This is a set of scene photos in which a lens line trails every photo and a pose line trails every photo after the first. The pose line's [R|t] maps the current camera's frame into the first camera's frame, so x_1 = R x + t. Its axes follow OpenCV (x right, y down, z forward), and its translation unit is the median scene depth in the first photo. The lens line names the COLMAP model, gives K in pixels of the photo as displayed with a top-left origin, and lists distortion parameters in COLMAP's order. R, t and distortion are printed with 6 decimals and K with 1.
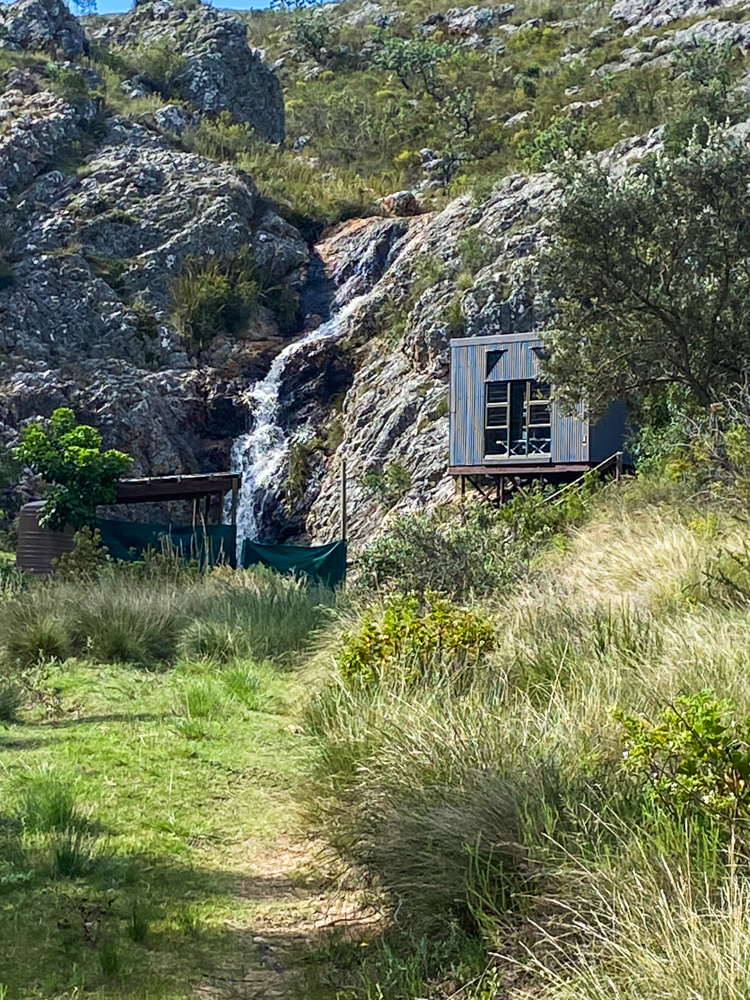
lens RADIAL K [[2728.4, 0, 366.5], [0, 2728.4, 508.6], [0, 0, 1]] dist [0.293899, 0.000000]
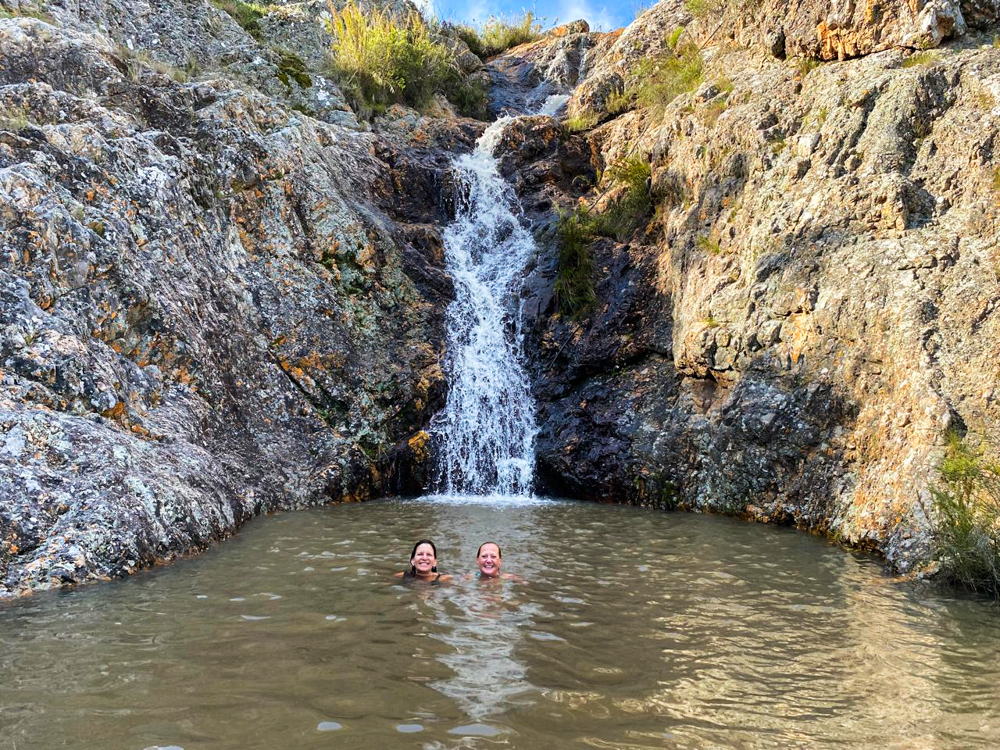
lens RADIAL K [[720.2, 0, 480.7], [0, 720.2, 403.1], [0, 0, 1]] dist [-0.003078, -0.014989]
pose [[0.979708, 0.000077, 0.200429, -0.072341], [-0.000880, 0.999992, 0.003920, 0.013596], [-0.200427, -0.004016, 0.979700, 0.838086]]
